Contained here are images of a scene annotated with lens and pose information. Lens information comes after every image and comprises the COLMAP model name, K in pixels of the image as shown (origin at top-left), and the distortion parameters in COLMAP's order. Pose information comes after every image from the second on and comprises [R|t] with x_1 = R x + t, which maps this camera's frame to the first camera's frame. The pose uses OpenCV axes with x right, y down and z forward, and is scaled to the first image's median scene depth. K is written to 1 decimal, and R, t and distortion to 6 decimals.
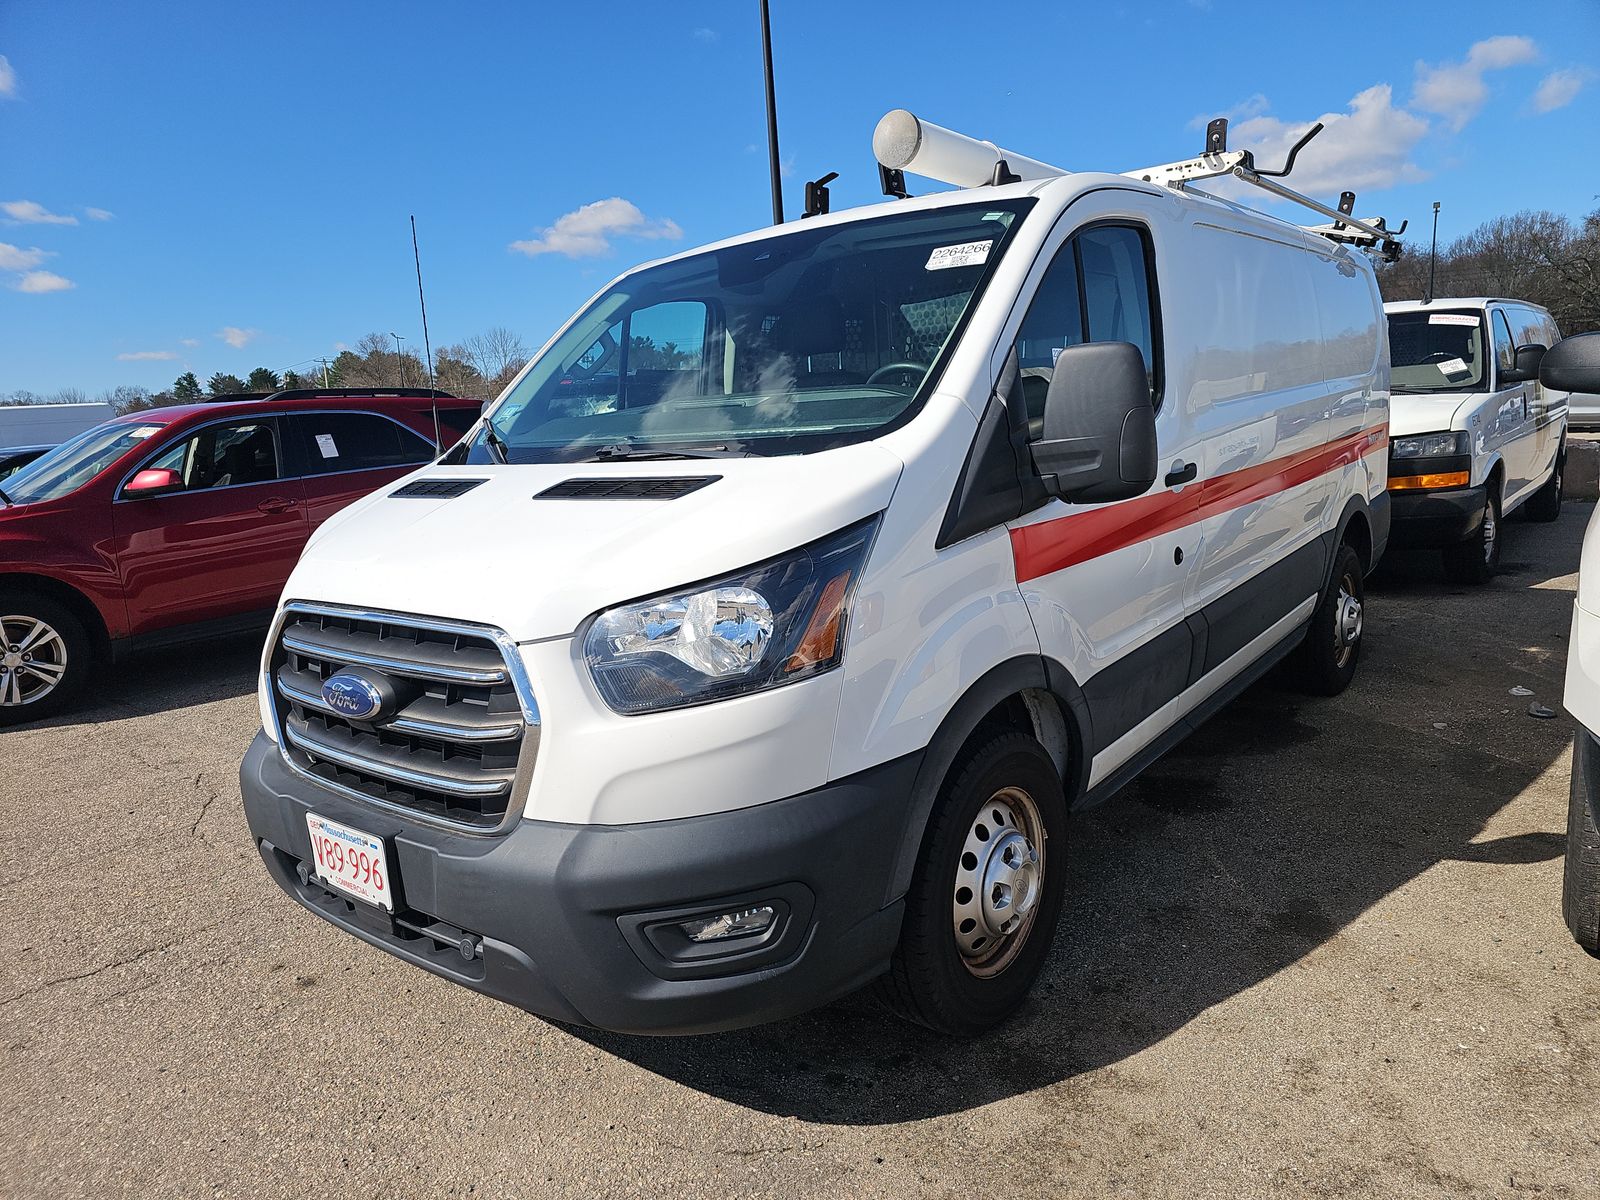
lens RADIAL K [[1007.4, 0, 800.0], [0, 1007.4, 600.0], [0, 0, 1]] dist [0.058080, -0.053159]
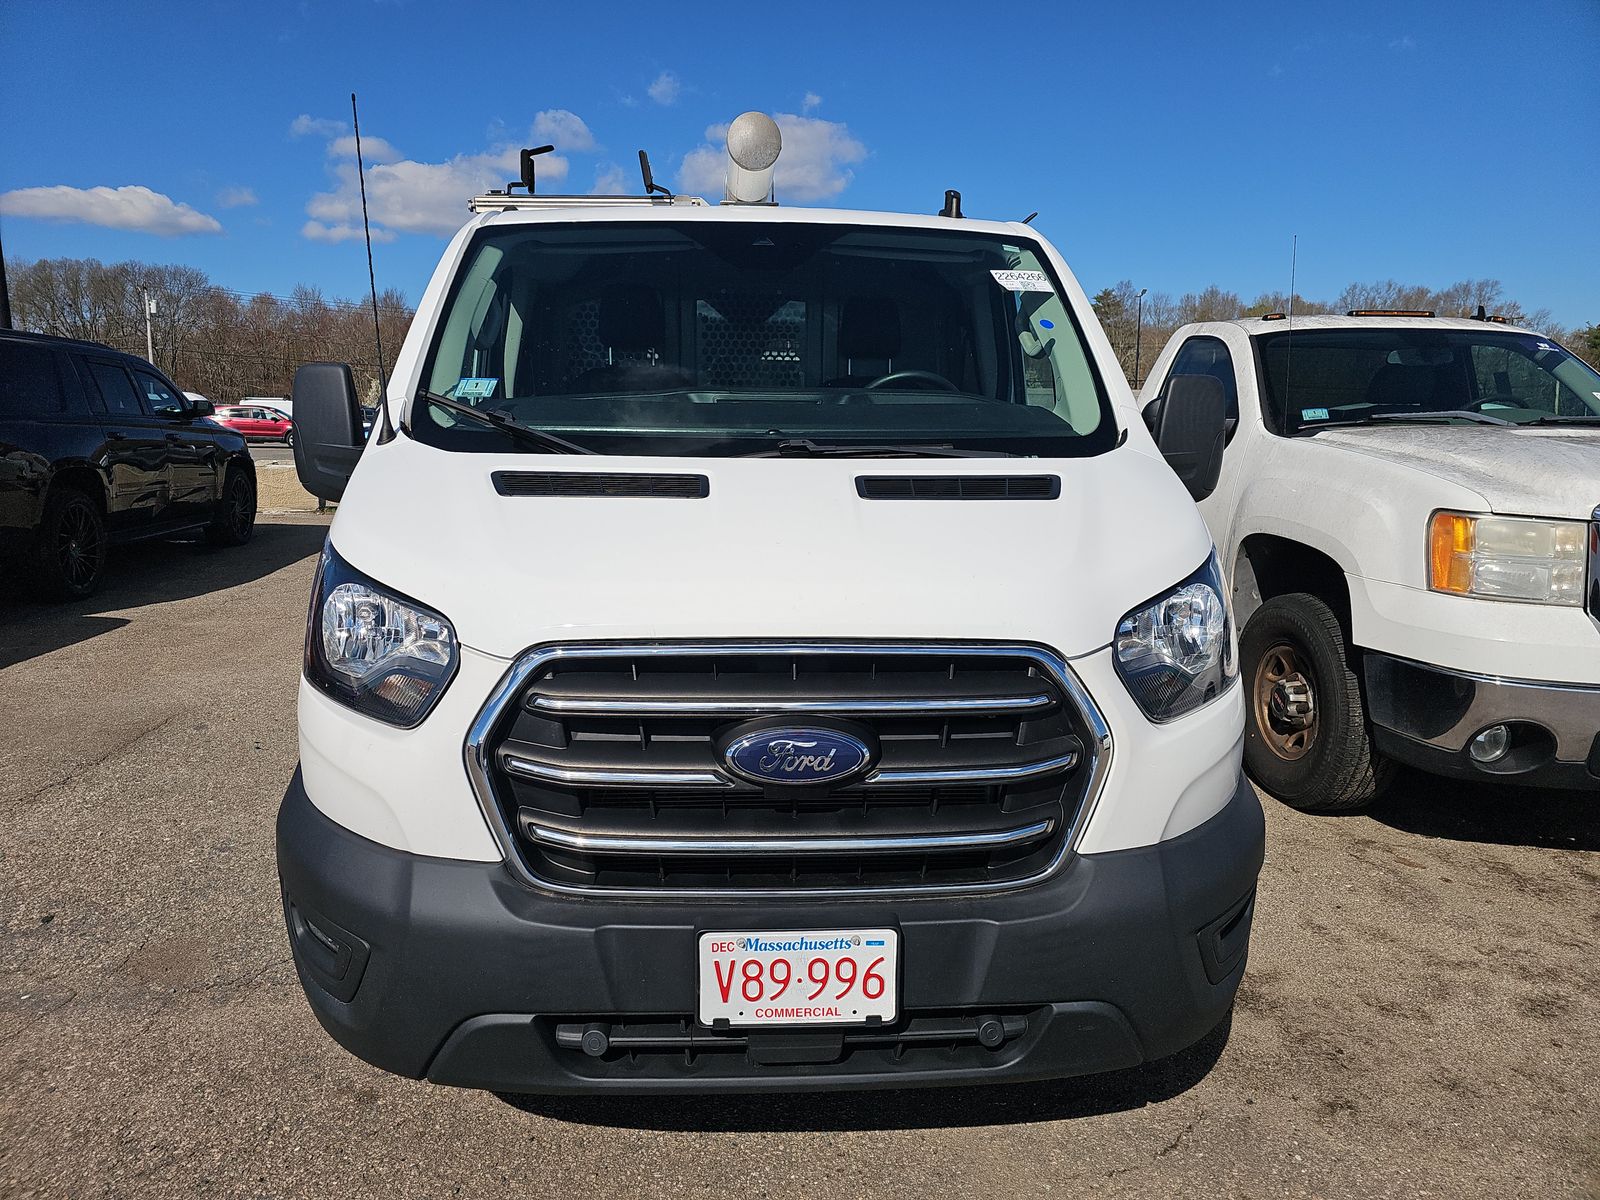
lens RADIAL K [[1007.4, 0, 800.0], [0, 1007.4, 600.0], [0, 0, 1]] dist [0.058080, -0.053159]
pose [[0.760372, -0.049826, 0.647574, -0.898455], [0.060815, 0.998134, 0.005392, -0.025123], [-0.646635, 0.035282, 0.761983, 0.415859]]
